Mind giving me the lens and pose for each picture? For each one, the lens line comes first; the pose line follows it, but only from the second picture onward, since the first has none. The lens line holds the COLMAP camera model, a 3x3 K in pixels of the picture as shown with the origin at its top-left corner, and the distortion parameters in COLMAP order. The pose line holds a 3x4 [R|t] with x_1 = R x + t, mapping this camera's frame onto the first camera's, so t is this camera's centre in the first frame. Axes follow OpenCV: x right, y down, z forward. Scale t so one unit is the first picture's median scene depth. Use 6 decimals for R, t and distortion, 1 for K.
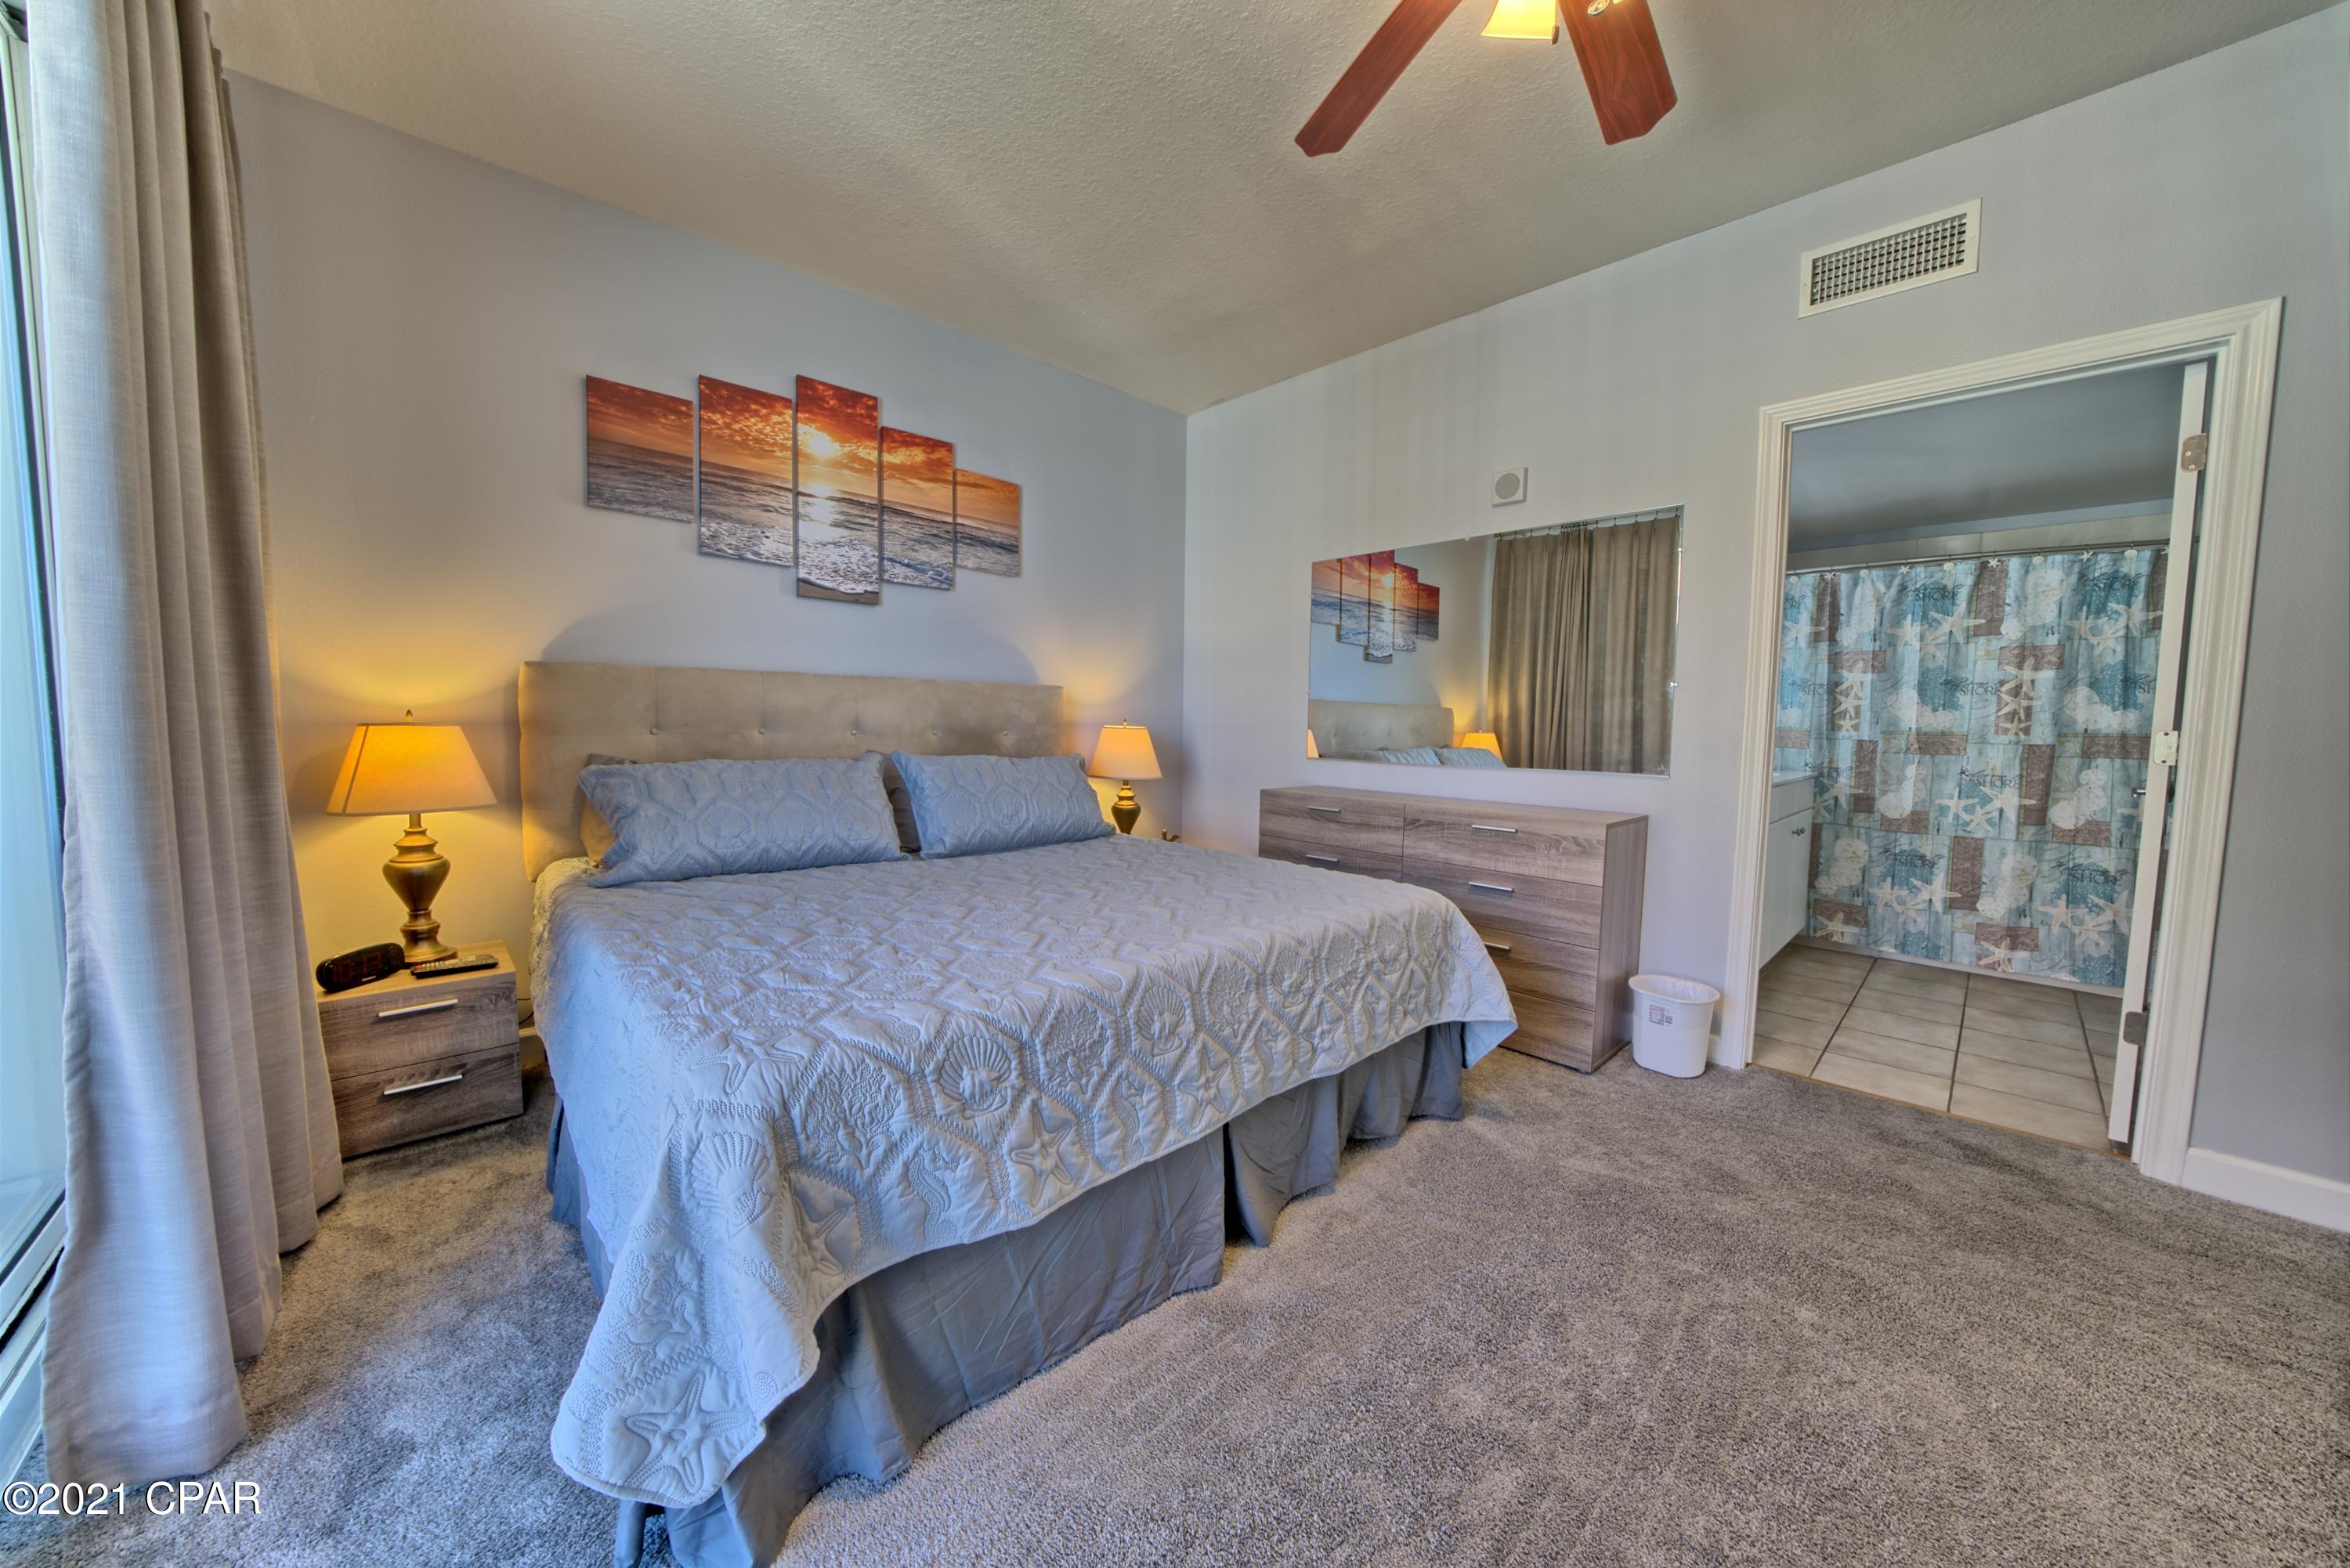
lens RADIAL K [[812.2, 0, 1169.5], [0, 812.2, 779.8], [0, 0, 1]] dist [-0.024848, 0.002471]
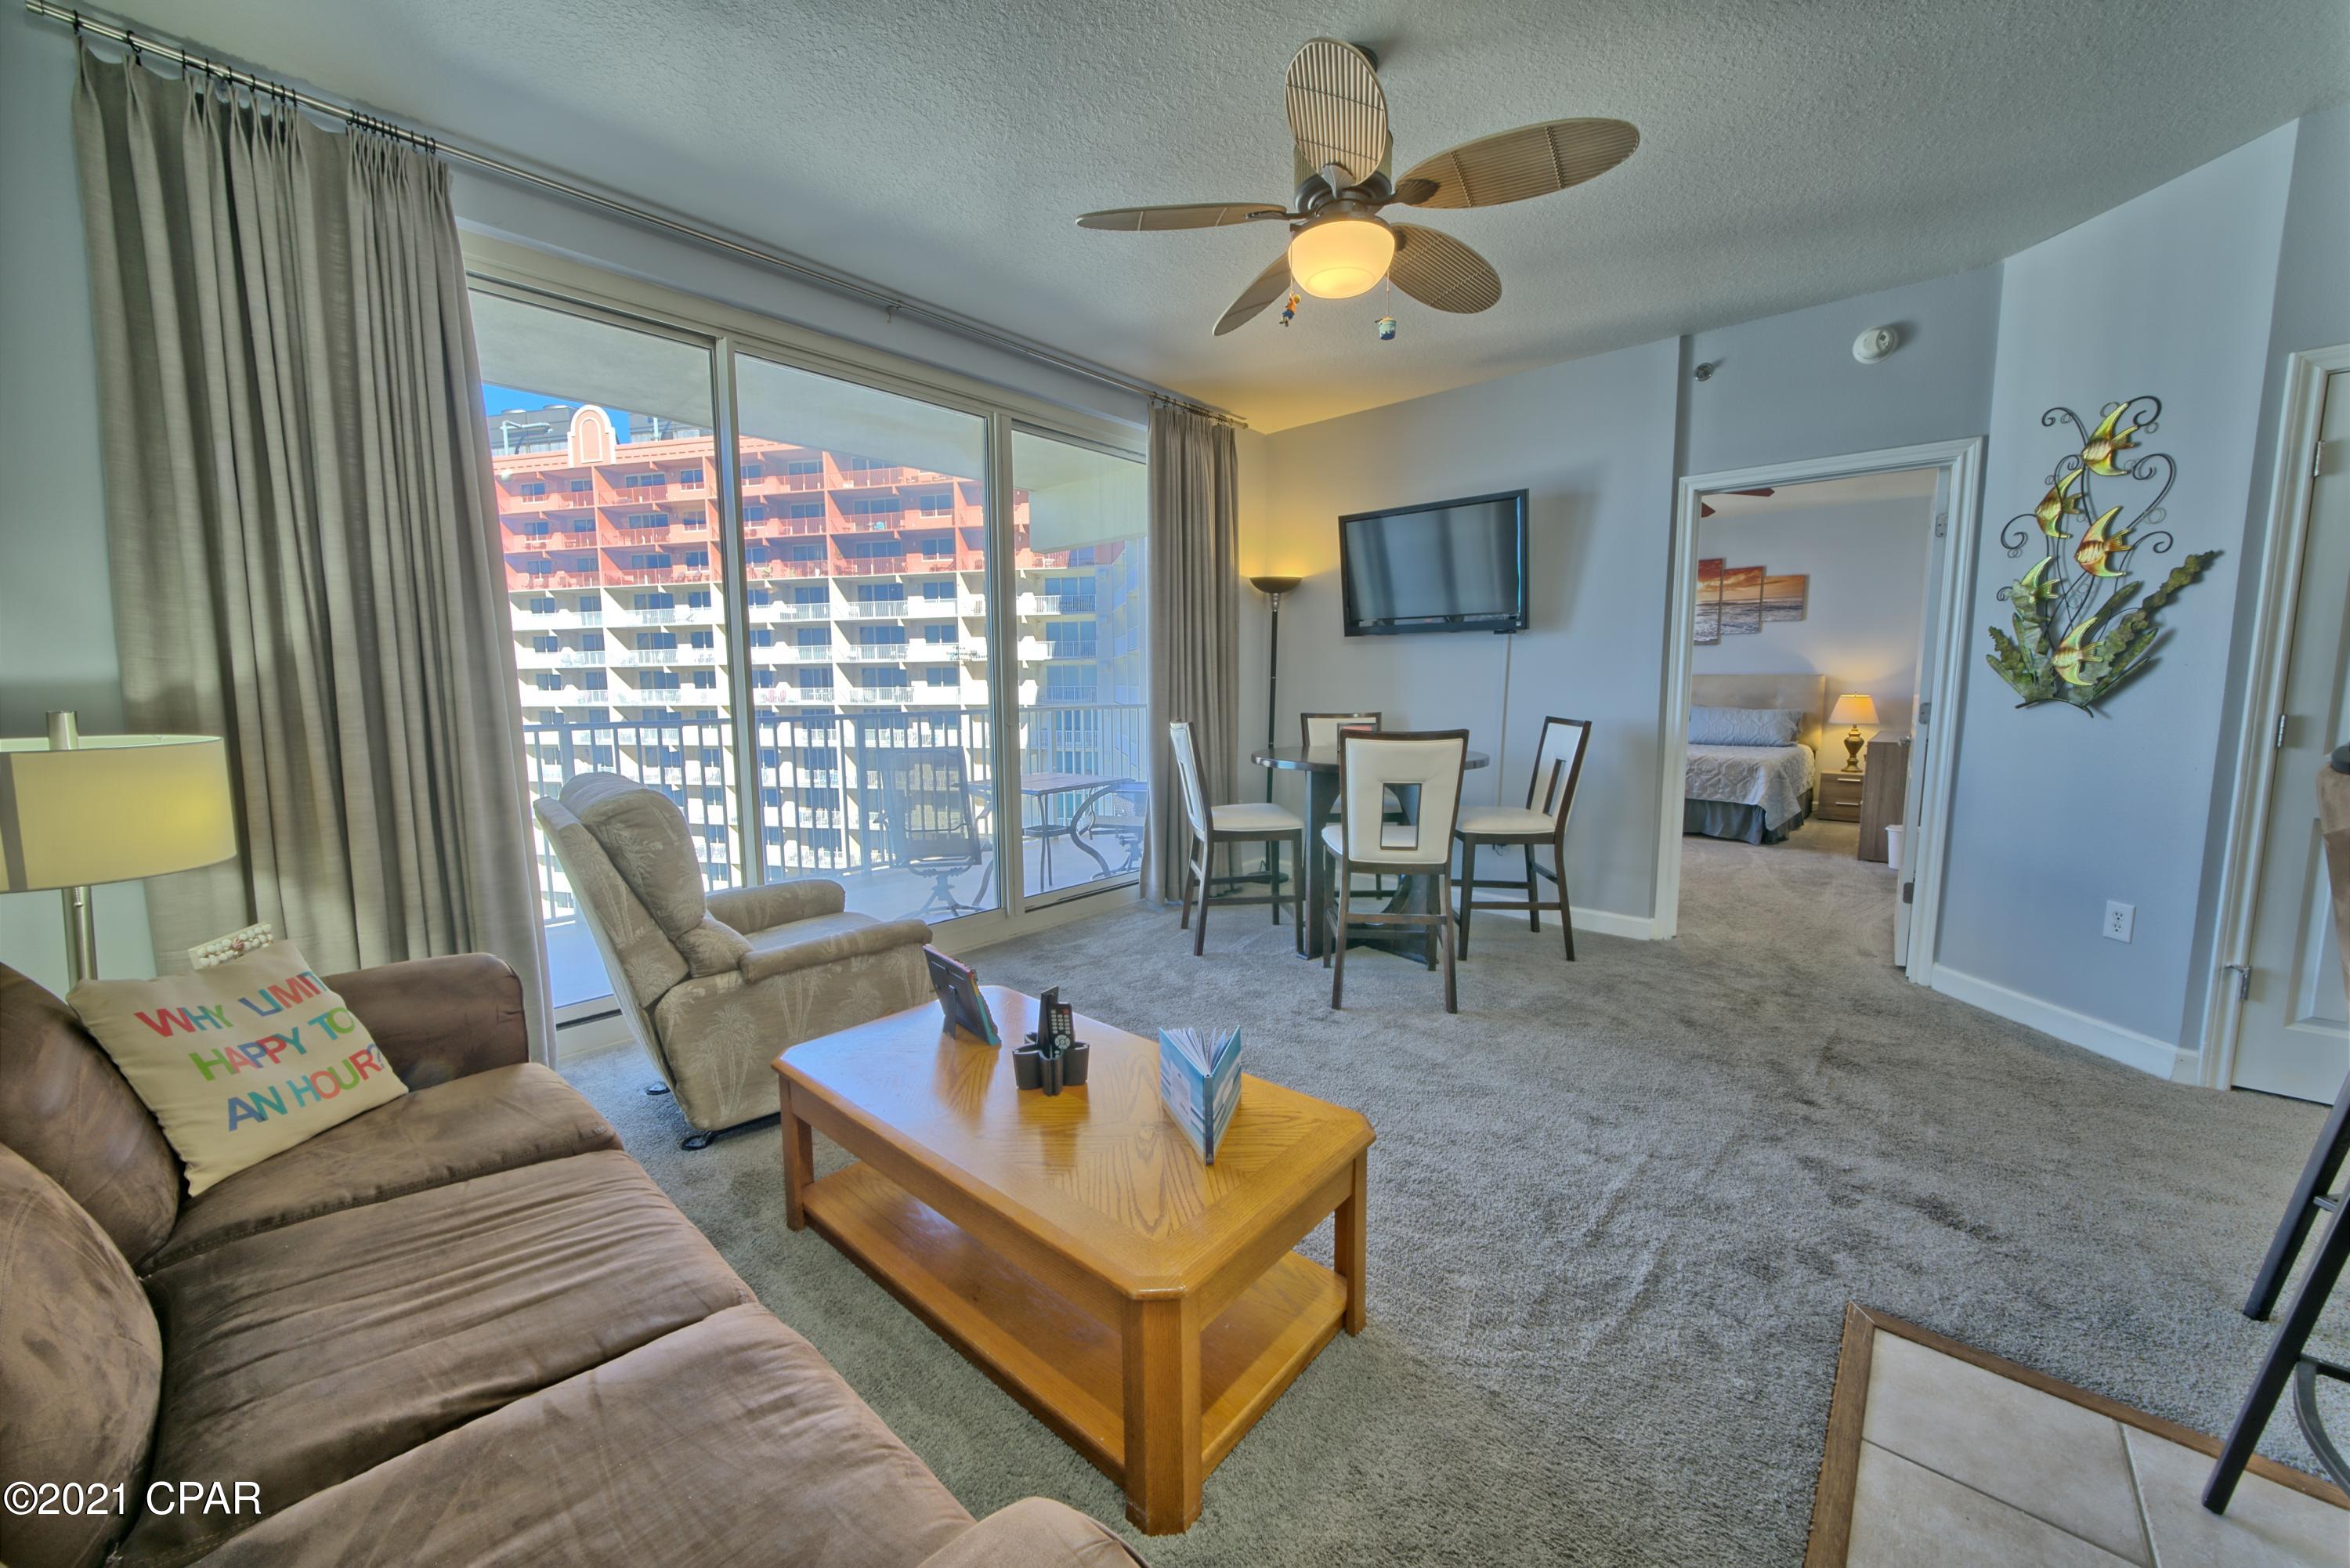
lens RADIAL K [[859.9, 0, 1168.0], [0, 859.9, 778.2], [0, 0, 1]] dist [-0.021040, 0.004365]
pose [[0.071301, 0.097352, -0.992693, 2.202111], [-0.065716, 0.993522, 0.092713, 0.054320], [0.995288, 0.058626, 0.077237, -0.844832]]
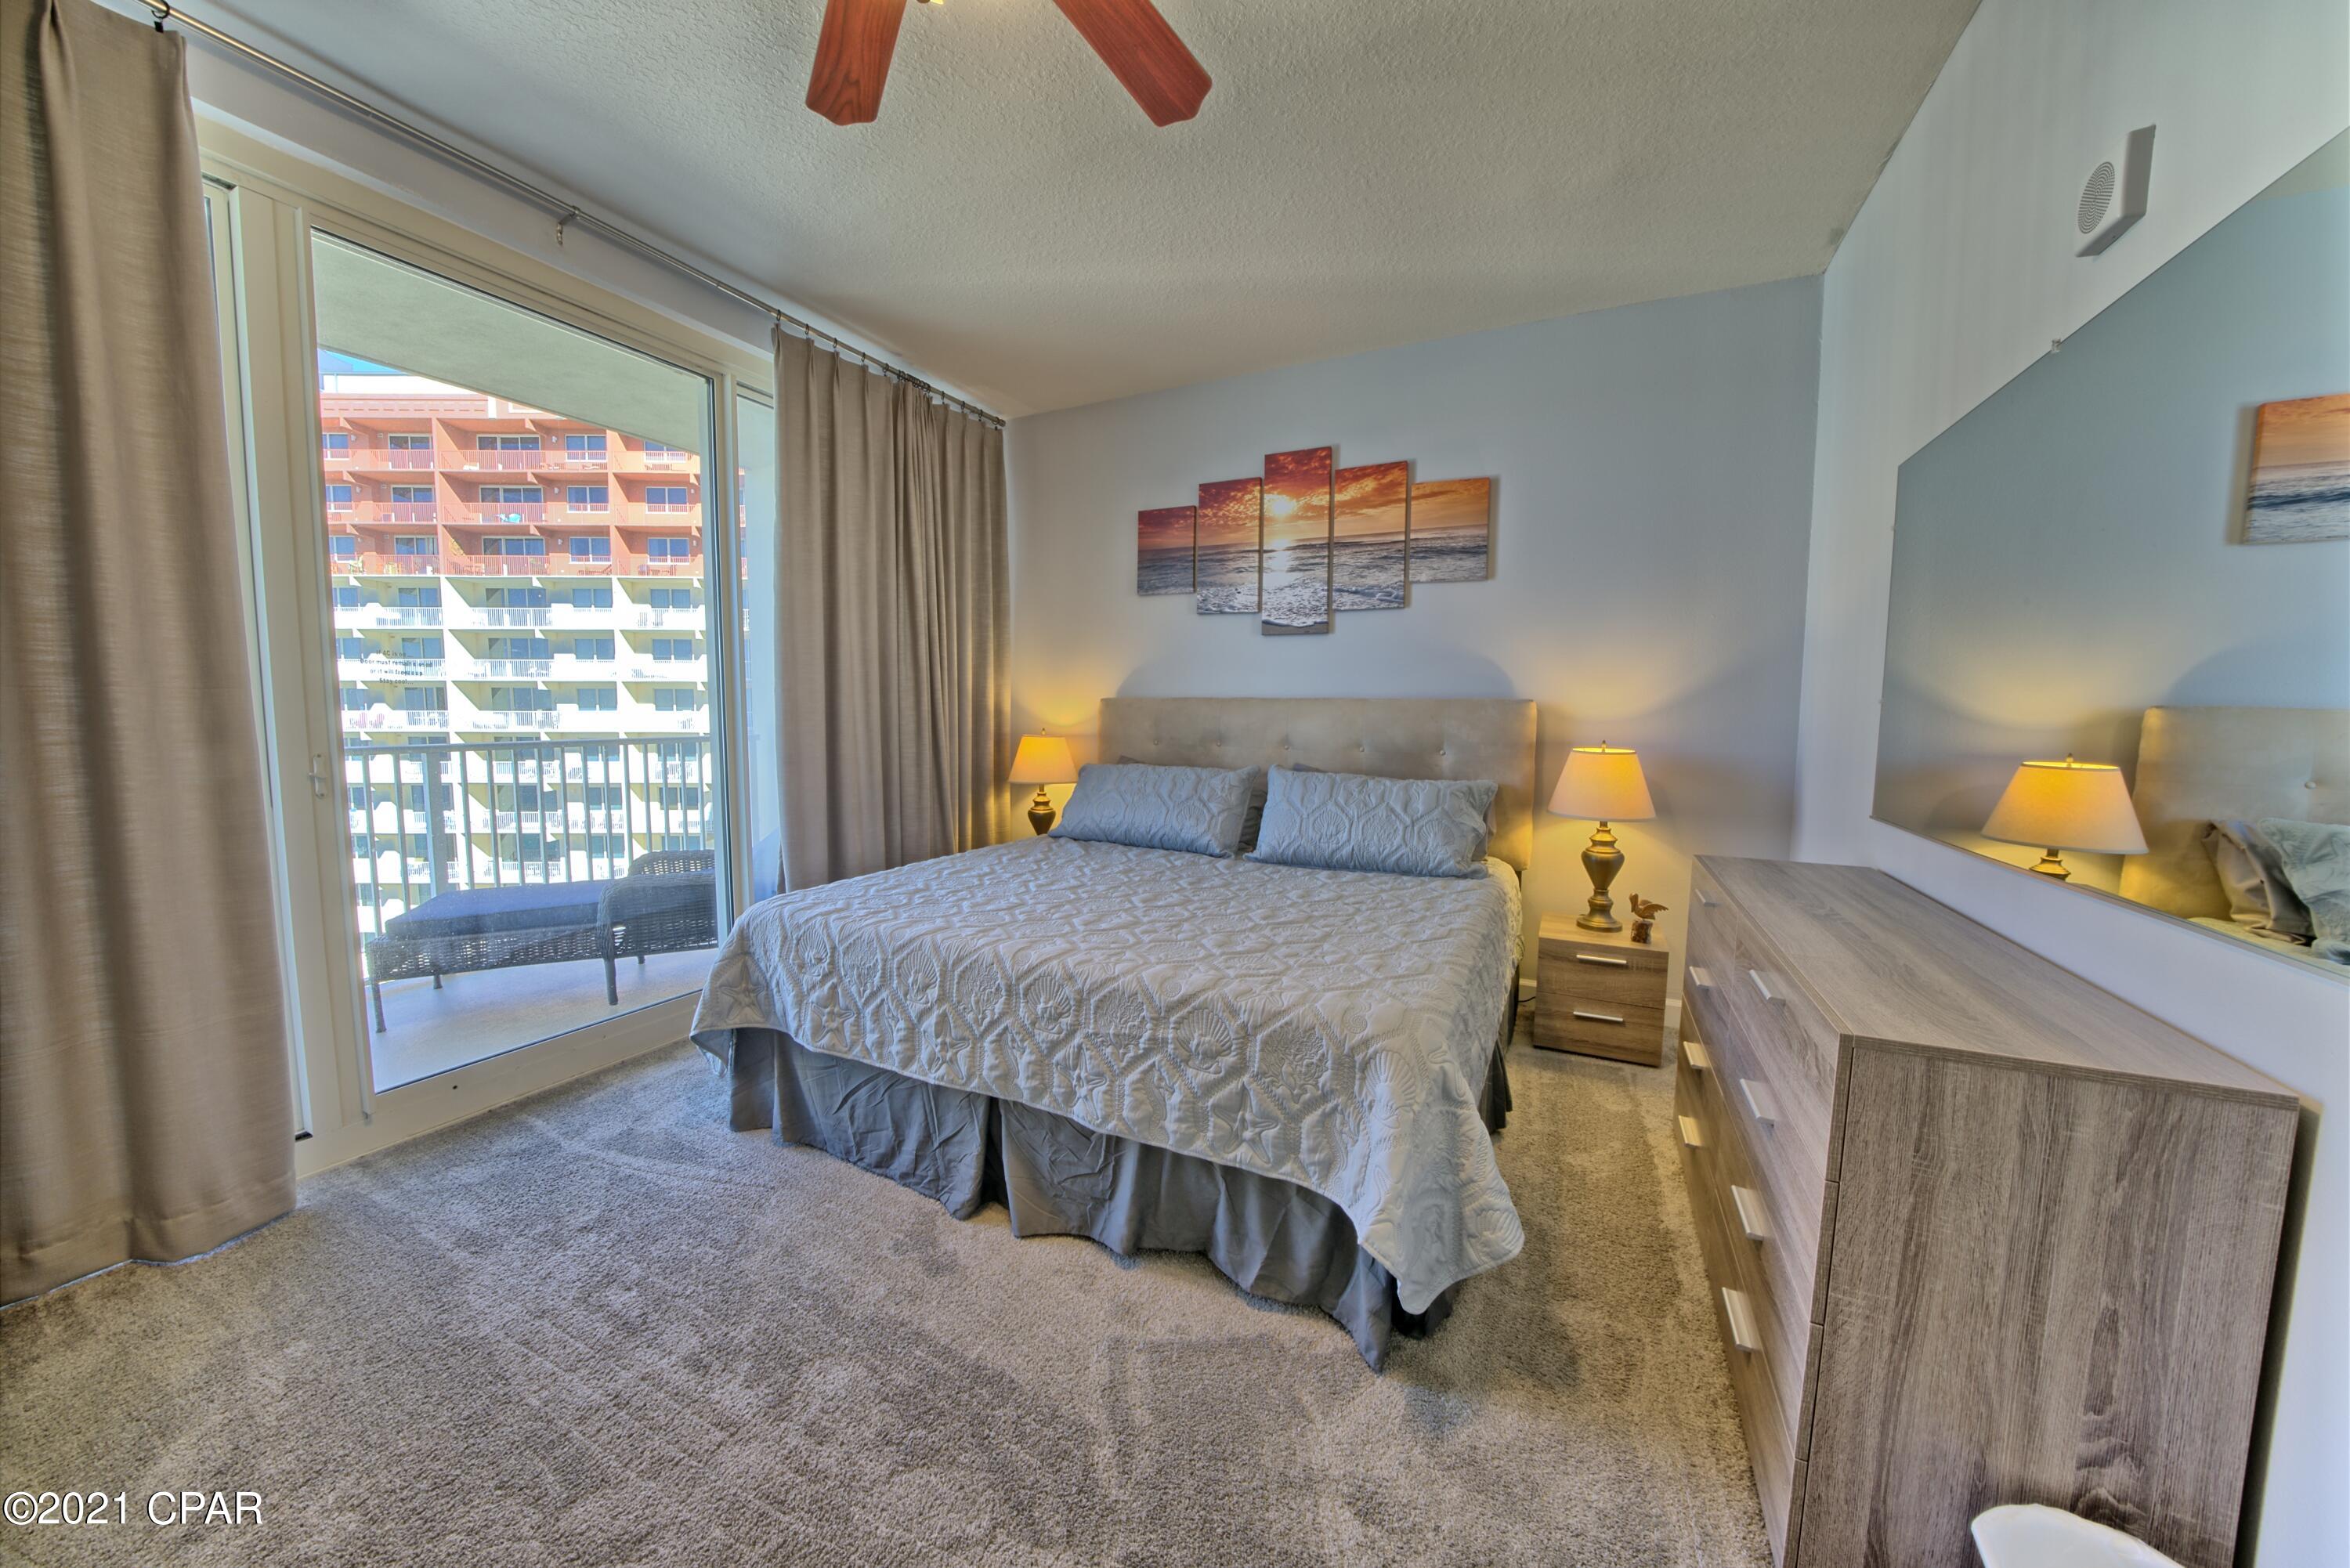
lens RADIAL K [[812.2, 0, 1169.5], [0, 812.2, 779.8], [0, 0, 1]] dist [-0.024848, 0.002471]
pose [[0.345140, 0.069376, -0.935984, 0.657299], [-0.069930, 0.996393, 0.048067, -0.057265], [0.935942, 0.048864, 0.348746, 0.443331]]
